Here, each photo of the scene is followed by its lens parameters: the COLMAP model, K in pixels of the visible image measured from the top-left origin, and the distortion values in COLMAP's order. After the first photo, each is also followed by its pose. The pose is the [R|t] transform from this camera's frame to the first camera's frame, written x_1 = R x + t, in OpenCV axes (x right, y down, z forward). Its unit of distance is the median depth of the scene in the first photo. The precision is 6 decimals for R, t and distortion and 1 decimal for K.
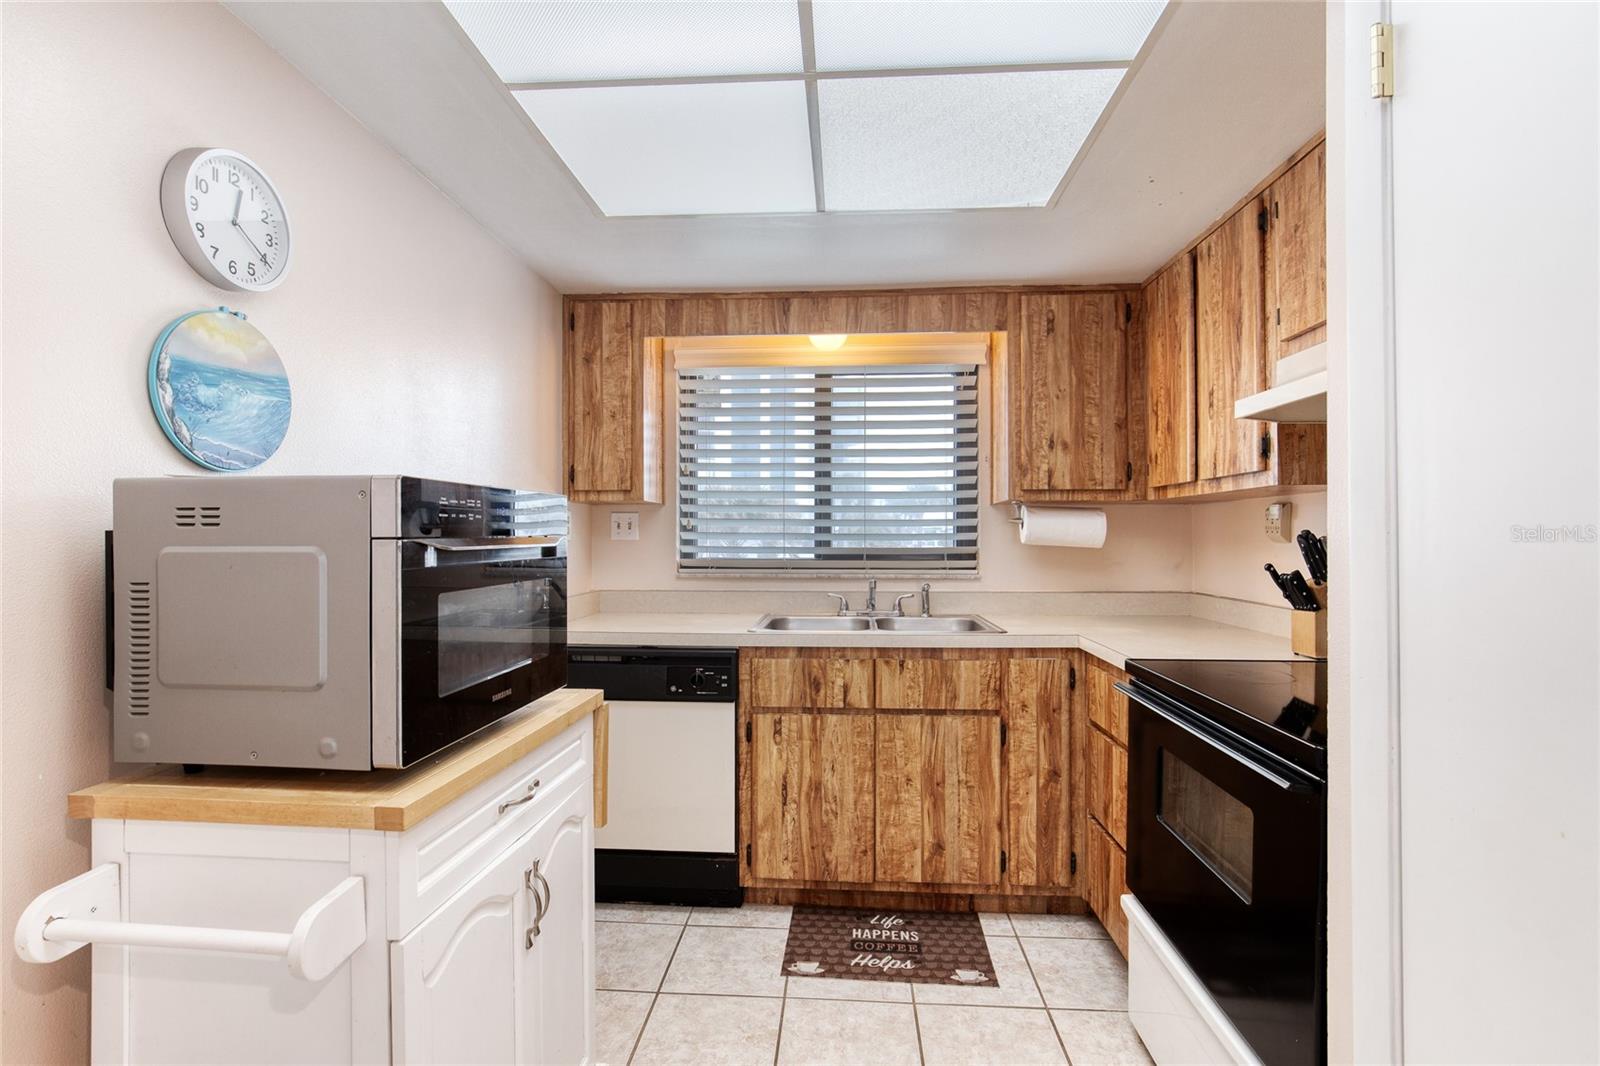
lens RADIAL K [[732.3, 0, 791.9], [0, 732.3, 524.7], [0, 0, 1]] dist [-0.016165, 0.007332]
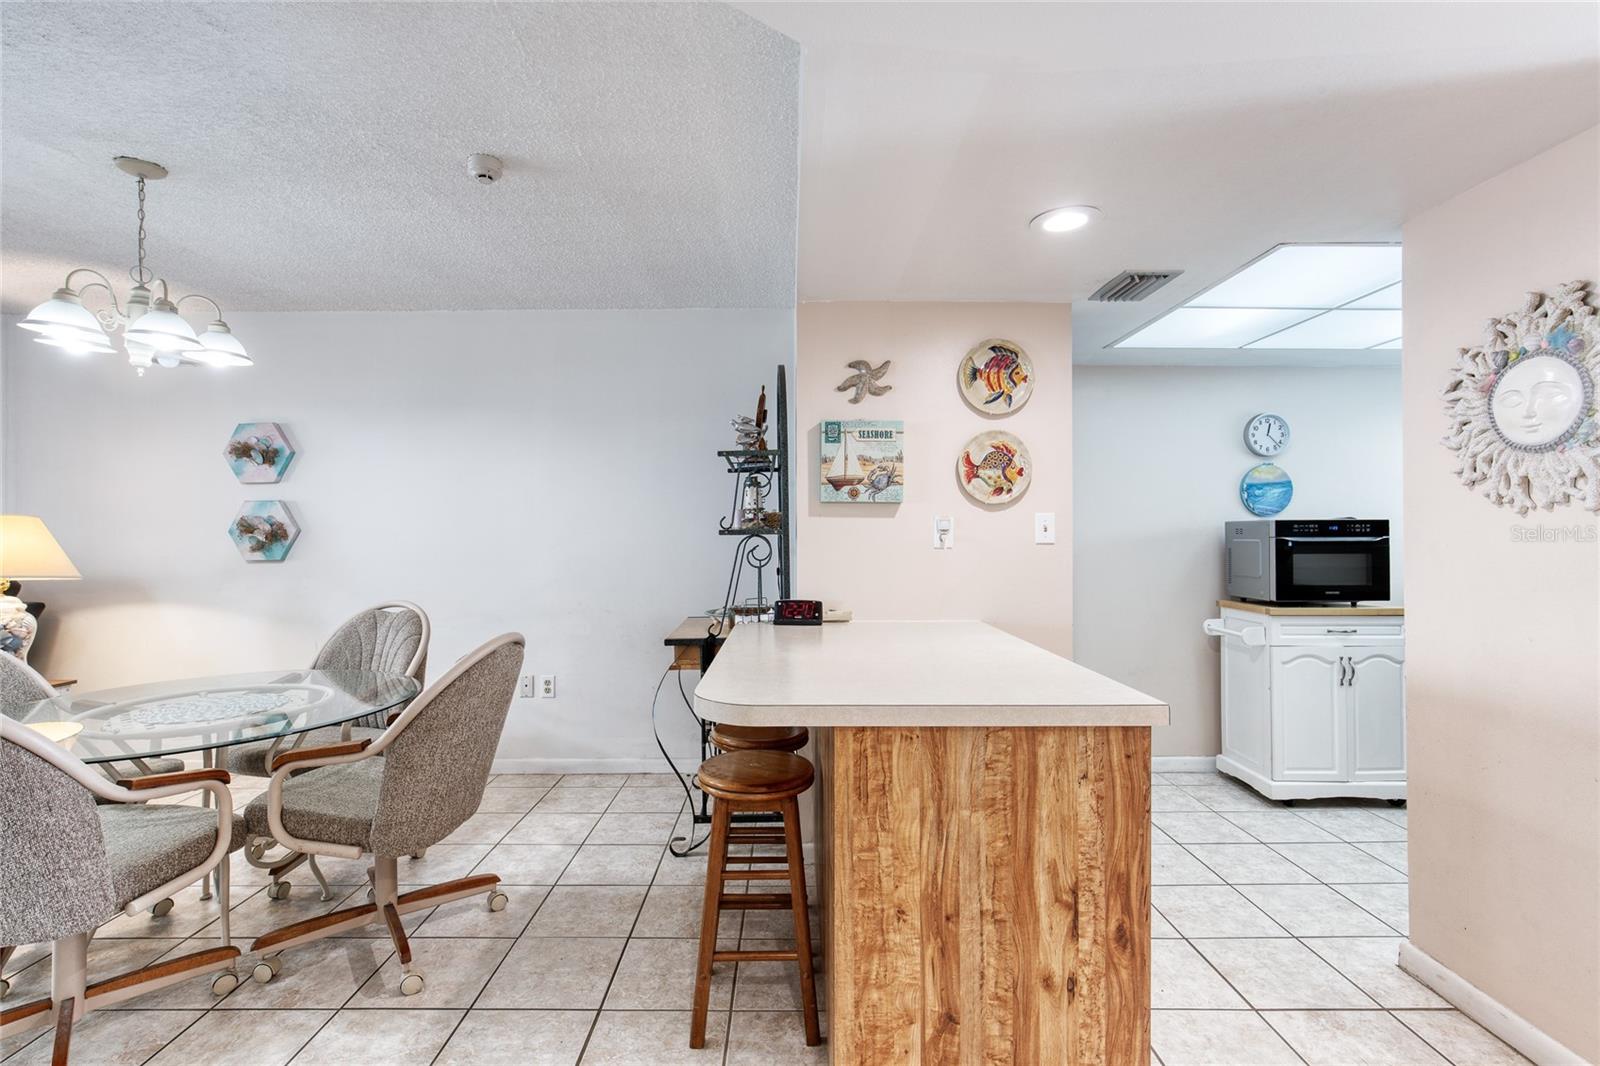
lens RADIAL K [[732.3, 0, 796.1], [0, 732.3, 541.0], [0, 0, 1]] dist [-0.016165, 0.007332]
pose [[0.070787, 0.000662, -0.997491, 1.166638], [0.014506, 0.999893, 0.001693, -0.000597], [0.997386, -0.014589, 0.070770, -0.654487]]
